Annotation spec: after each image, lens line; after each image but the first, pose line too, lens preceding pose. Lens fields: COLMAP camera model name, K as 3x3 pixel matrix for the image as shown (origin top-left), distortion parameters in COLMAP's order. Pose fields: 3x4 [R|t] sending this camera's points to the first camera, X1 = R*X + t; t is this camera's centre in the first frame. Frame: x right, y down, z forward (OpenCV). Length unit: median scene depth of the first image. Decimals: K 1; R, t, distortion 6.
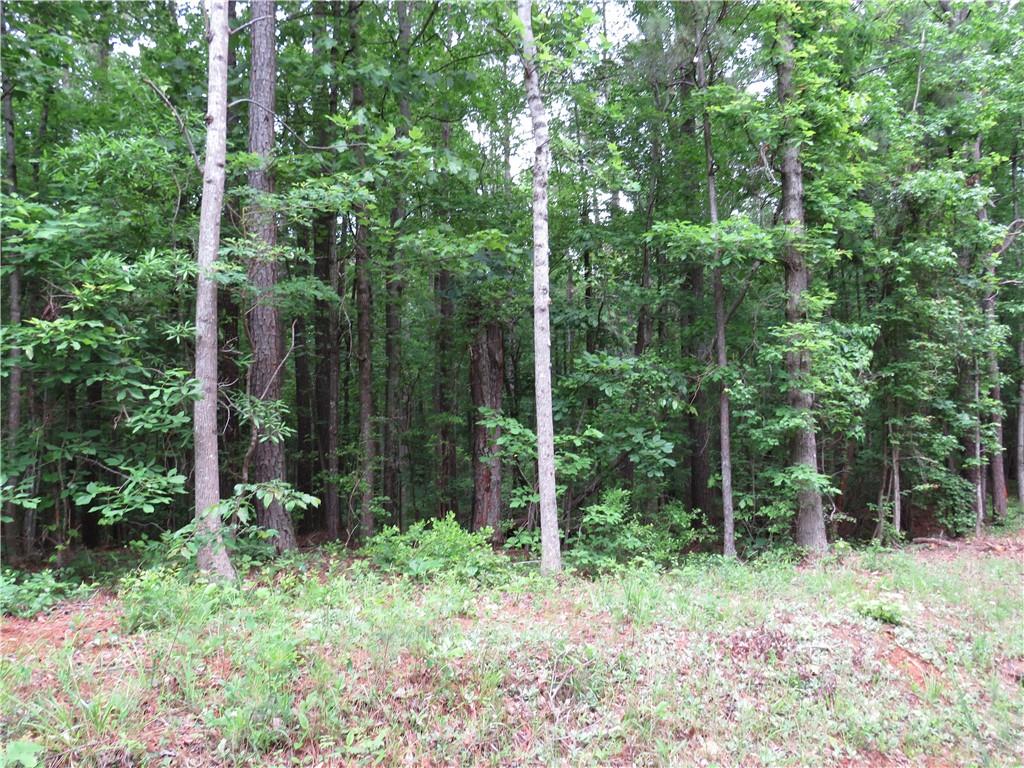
lens RADIAL K [[723.1, 0, 511.3], [0, 723.1, 380.4], [0, 0, 1]] dist [-0.026632, -0.000058]
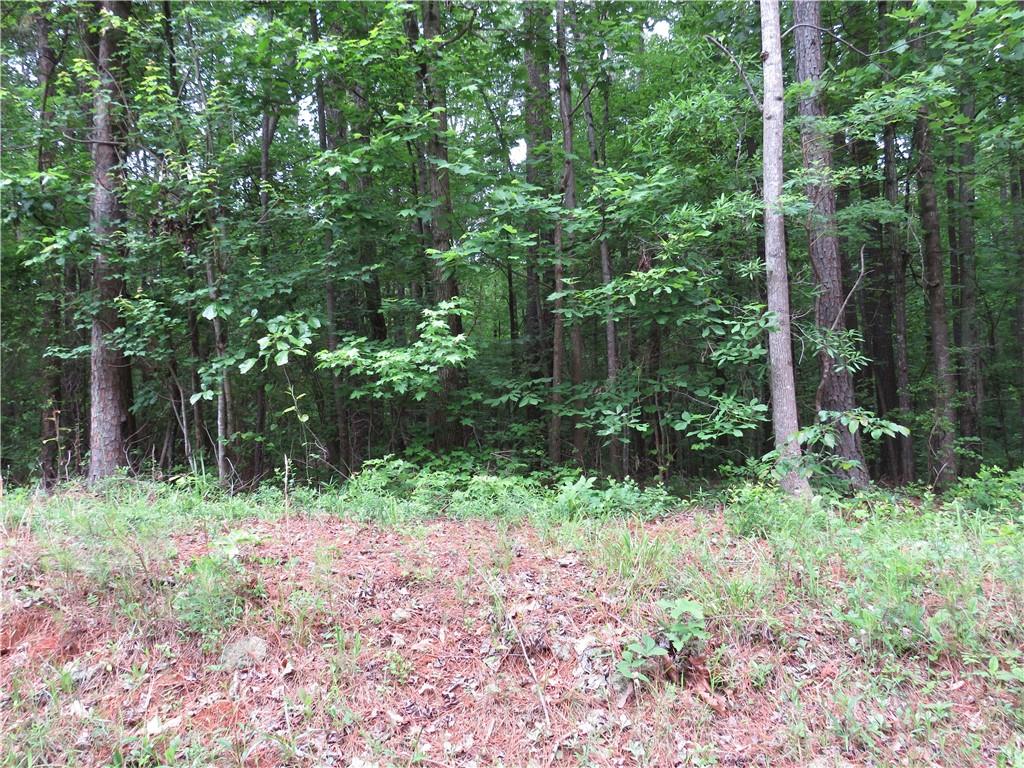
lens RADIAL K [[723.1, 0, 510.0], [0, 723.1, 383.2], [0, 0, 1]] dist [-0.026632, -0.000058]
pose [[0.753551, -0.028835, -0.656757, -0.038569], [0.073772, 0.996436, 0.040897, 0.026971], [0.653238, -0.079268, 0.752992, -0.031262]]
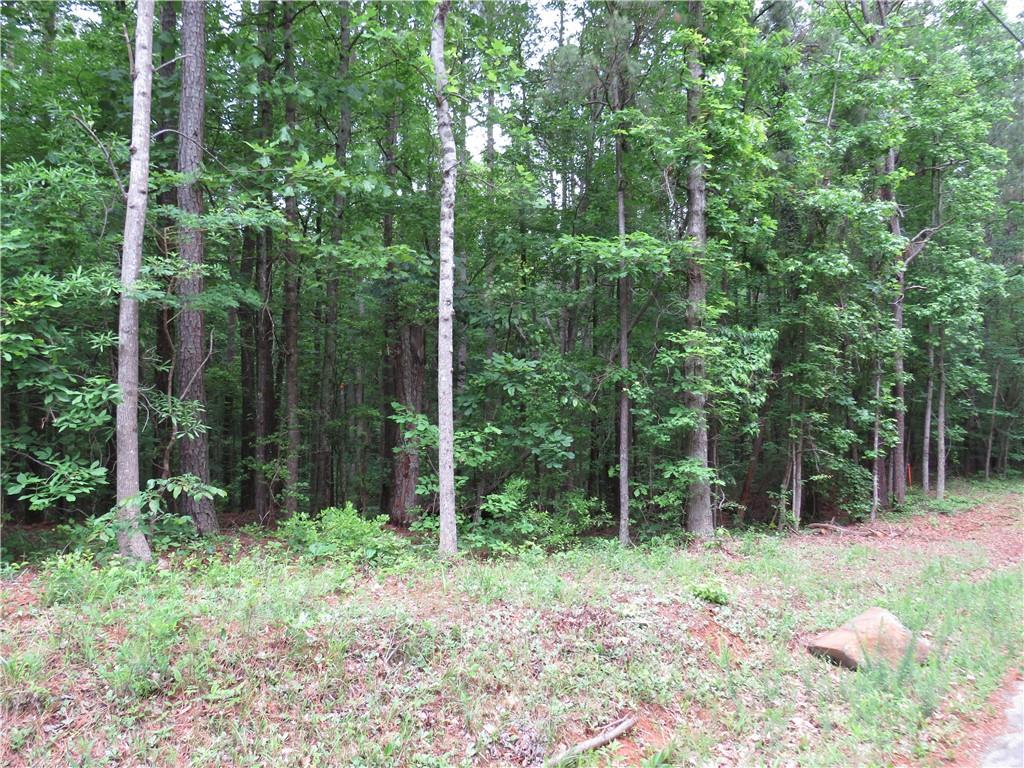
lens RADIAL K [[723.1, 0, 513.4], [0, 723.1, 379.5], [0, 0, 1]] dist [-0.026632, -0.000058]
pose [[0.998104, 0.024675, 0.056381, 0.109659], [-0.026582, 0.999091, 0.033317, -0.057635], [-0.055508, -0.034753, 0.997853, -0.148338]]
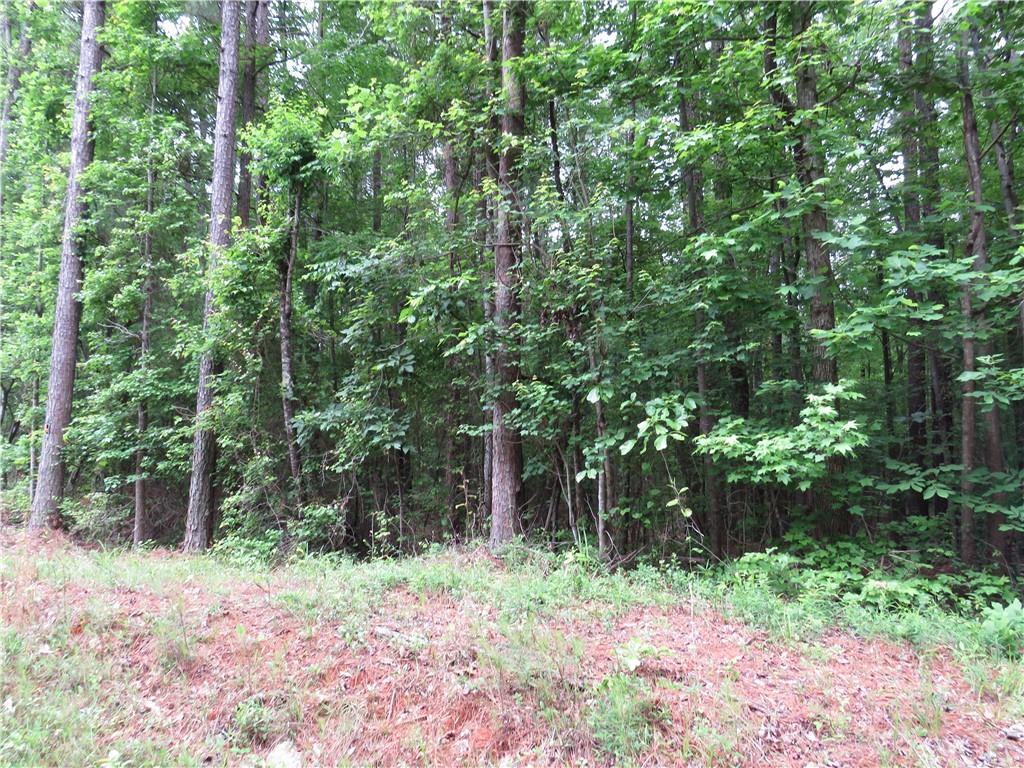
lens RADIAL K [[723.1, 0, 510.3], [0, 723.1, 383.6], [0, 0, 1]] dist [-0.026632, -0.000058]
pose [[0.371637, -0.067285, -0.925937, -0.054397], [0.075632, 0.996249, -0.042039, -0.042521], [0.925292, -0.054407, 0.375332, -0.059877]]
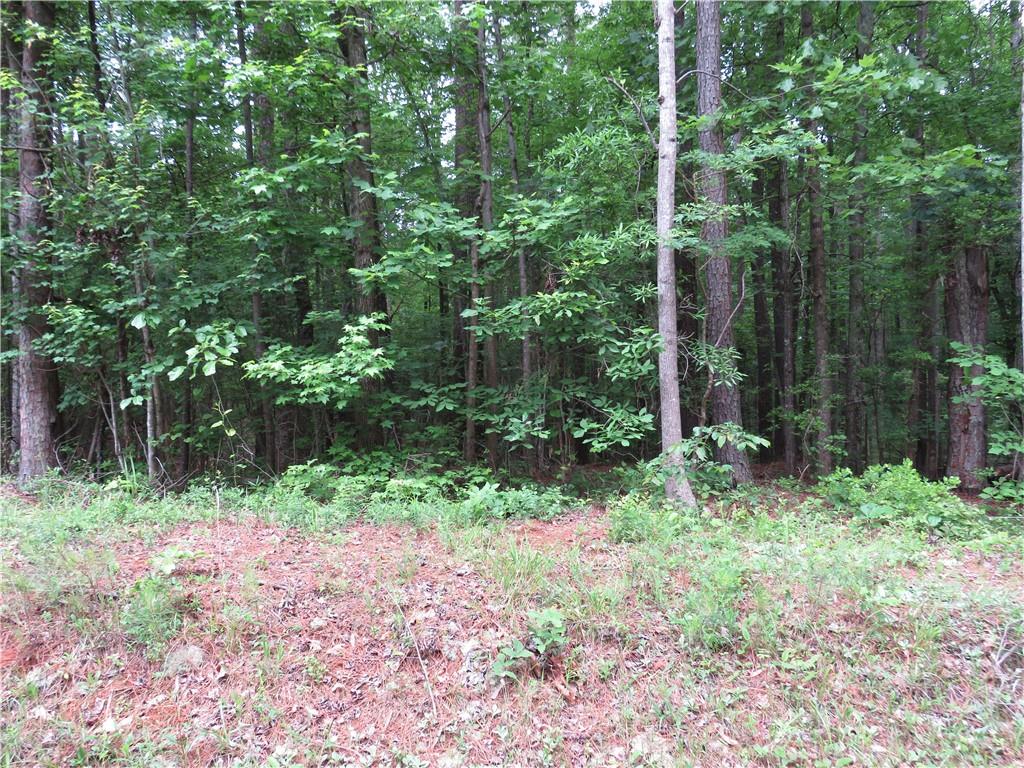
lens RADIAL K [[723.1, 0, 511.3], [0, 723.1, 382.5], [0, 0, 1]] dist [-0.026632, -0.000058]
pose [[0.813474, 0.011345, -0.581491, 0.043192], [0.053280, 0.994152, 0.093932, -0.041492], [0.579156, -0.107393, 0.808112, -0.082912]]
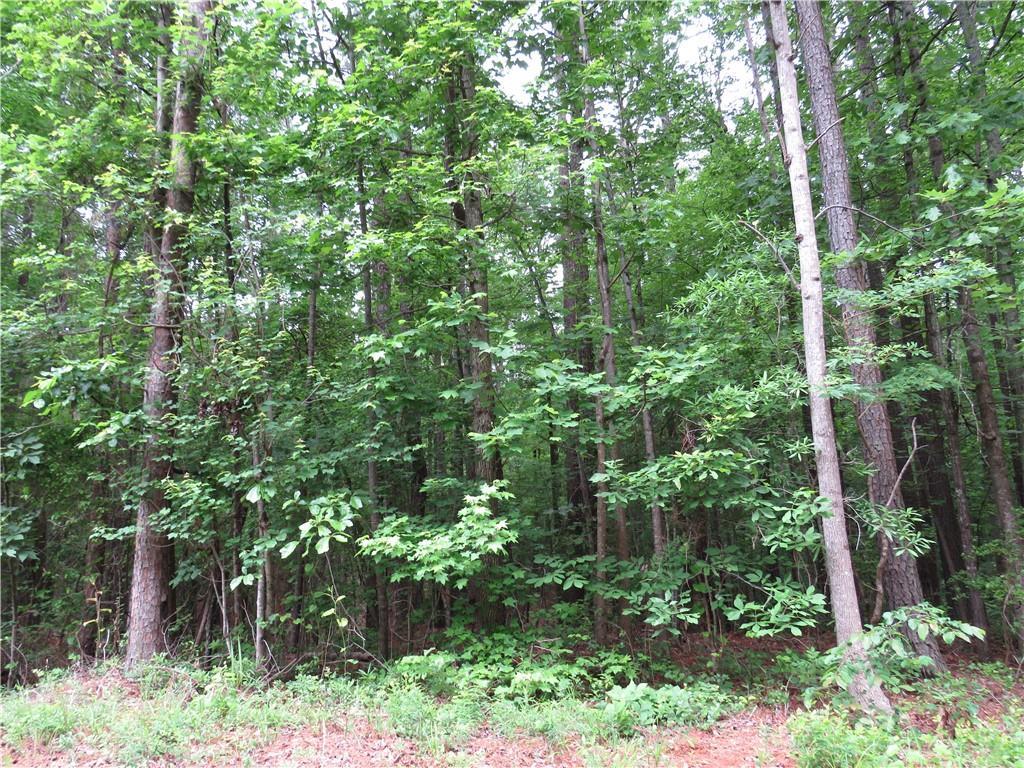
lens RADIAL K [[723.1, 0, 509.1], [0, 723.1, 383.3], [0, 0, 1]] dist [-0.026632, -0.000058]
pose [[0.715727, -0.137751, -0.684660, -0.039545], [0.081051, 0.990114, -0.114478, -0.069926], [0.693661, 0.026443, 0.719817, -0.024459]]
